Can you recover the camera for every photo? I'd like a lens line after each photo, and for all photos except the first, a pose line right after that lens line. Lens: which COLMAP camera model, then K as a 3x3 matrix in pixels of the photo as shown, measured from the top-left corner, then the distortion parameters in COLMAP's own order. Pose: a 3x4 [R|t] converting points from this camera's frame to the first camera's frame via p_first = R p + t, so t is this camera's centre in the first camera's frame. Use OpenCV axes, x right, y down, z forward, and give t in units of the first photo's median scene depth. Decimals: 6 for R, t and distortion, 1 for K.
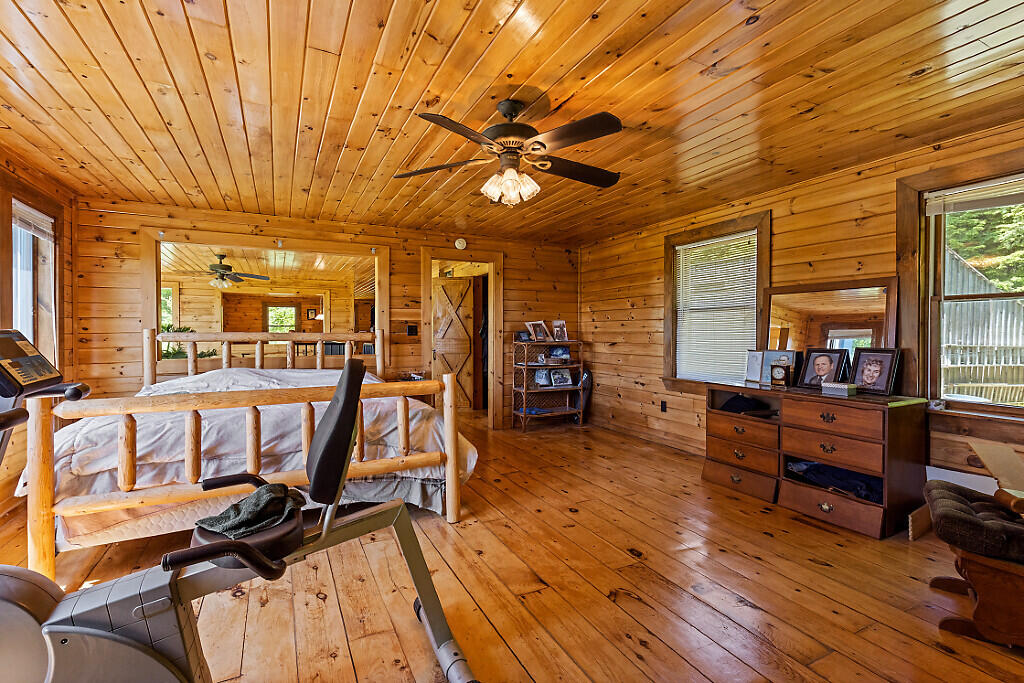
lens RADIAL K [[466.9, 0, 512.5], [0, 466.9, 337.4], [0, 0, 1]] dist [-0.000311, -0.000172]
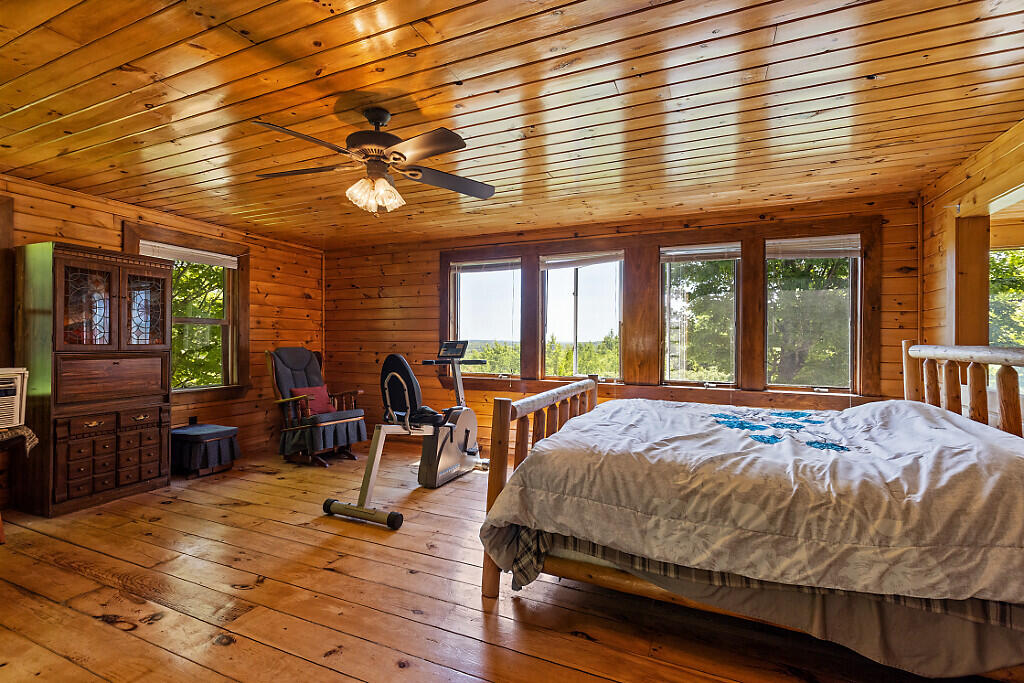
lens RADIAL K [[466.9, 0, 510.6], [0, 466.9, 339.2], [0, 0, 1]] dist [-0.000311, -0.000172]
pose [[-0.770951, 0.001639, -0.636893, 0.460461], [-0.009583, 0.999854, 0.014173, -0.040807], [0.636823, 0.017031, -0.770822, 2.219469]]
